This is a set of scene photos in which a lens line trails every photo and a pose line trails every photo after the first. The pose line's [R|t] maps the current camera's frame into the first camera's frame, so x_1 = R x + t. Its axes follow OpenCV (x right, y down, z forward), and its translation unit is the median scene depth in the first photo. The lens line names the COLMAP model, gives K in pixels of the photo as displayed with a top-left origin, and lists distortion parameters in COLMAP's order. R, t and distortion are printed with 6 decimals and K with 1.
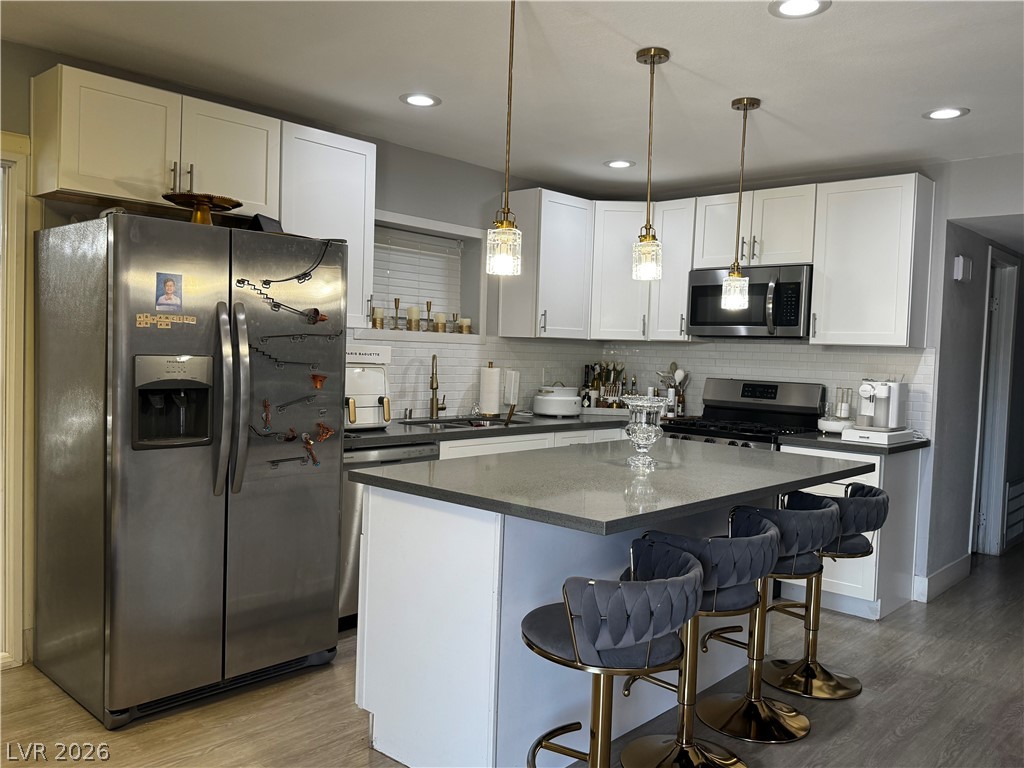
lens RADIAL K [[822.5, 0, 510.2], [0, 822.5, 383.4], [0, 0, 1]] dist [0.025152, -0.019346]
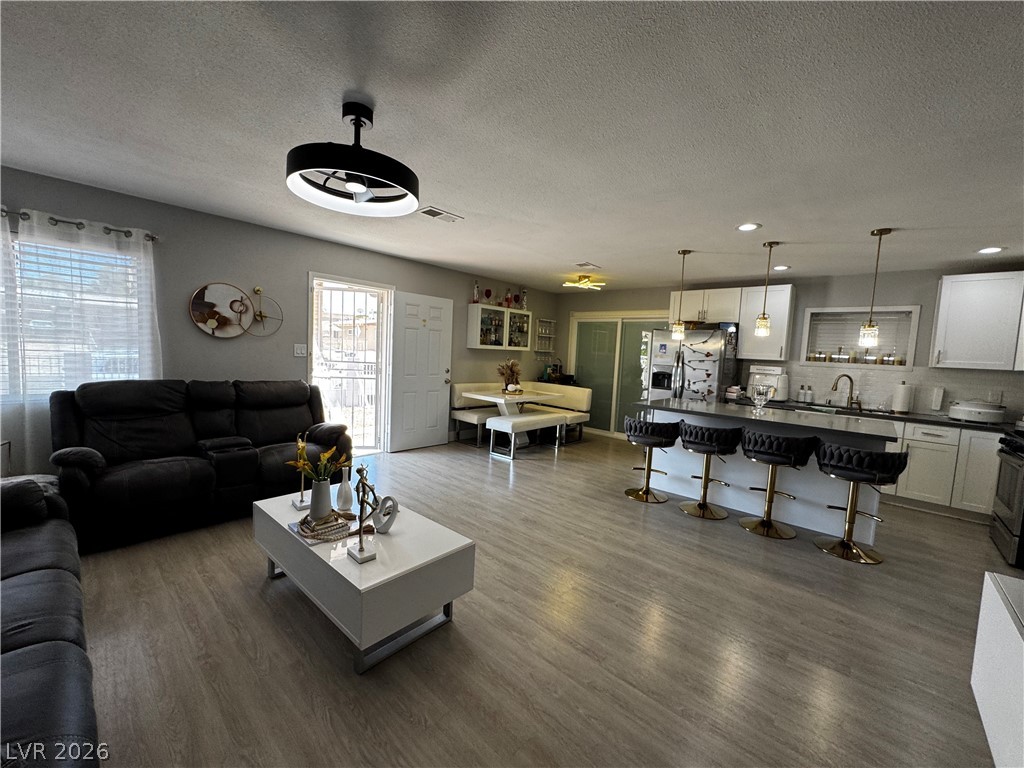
lens RADIAL K [[408.6, 0, 512.0], [0, 408.6, 384.1], [0, 0, 1]] dist [-0.002401, -0.000056]
pose [[0.016939, 0.048082, -0.998700, 0.938899], [-0.092862, 0.994602, 0.046309, 0.019349], [0.995535, 0.091956, 0.021312, 0.173968]]
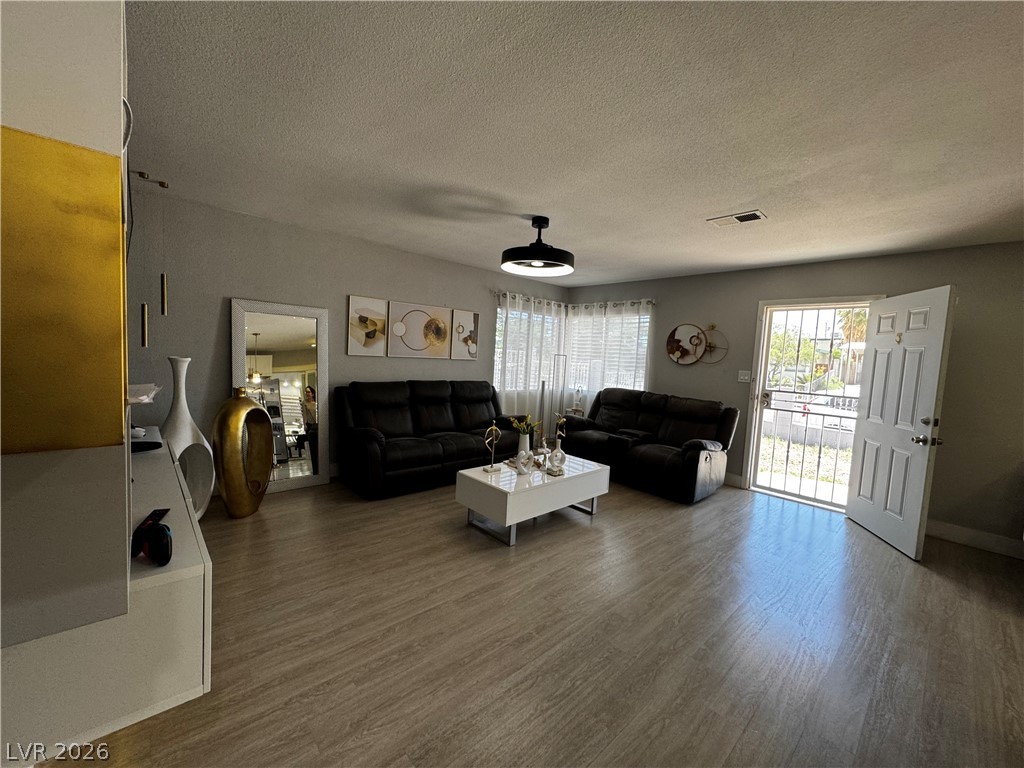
lens RADIAL K [[408.6, 0, 511.9], [0, 408.6, 386.0], [0, 0, 1]] dist [-0.002401, -0.000056]
pose [[-0.992460, -0.096360, 0.075752, 0.465908], [-0.086548, 0.988552, 0.123587, -0.021040], [-0.086794, 0.116099, -0.989438, 0.751611]]
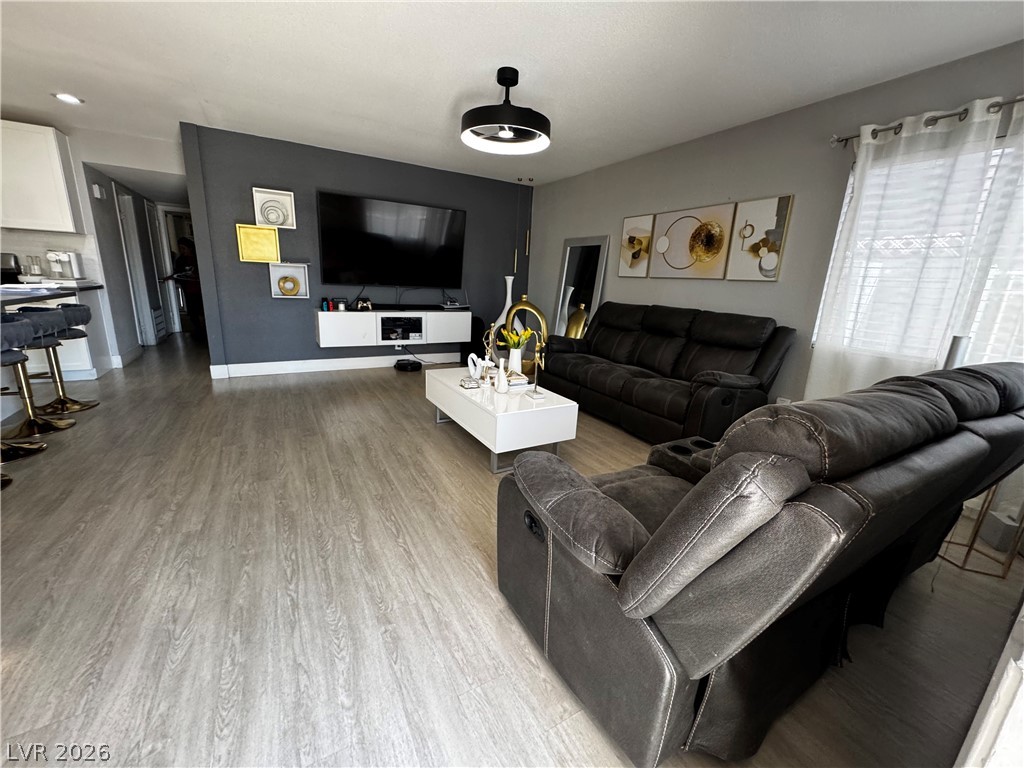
lens RADIAL K [[408.6, 0, 514.9], [0, 408.6, 382.3], [0, 0, 1]] dist [-0.002401, -0.000056]
pose [[0.295780, -0.253333, 0.921052, -0.144212], [0.004310, 0.964538, 0.263910, 0.040745], [-0.955246, -0.074090, 0.286383, -0.212335]]
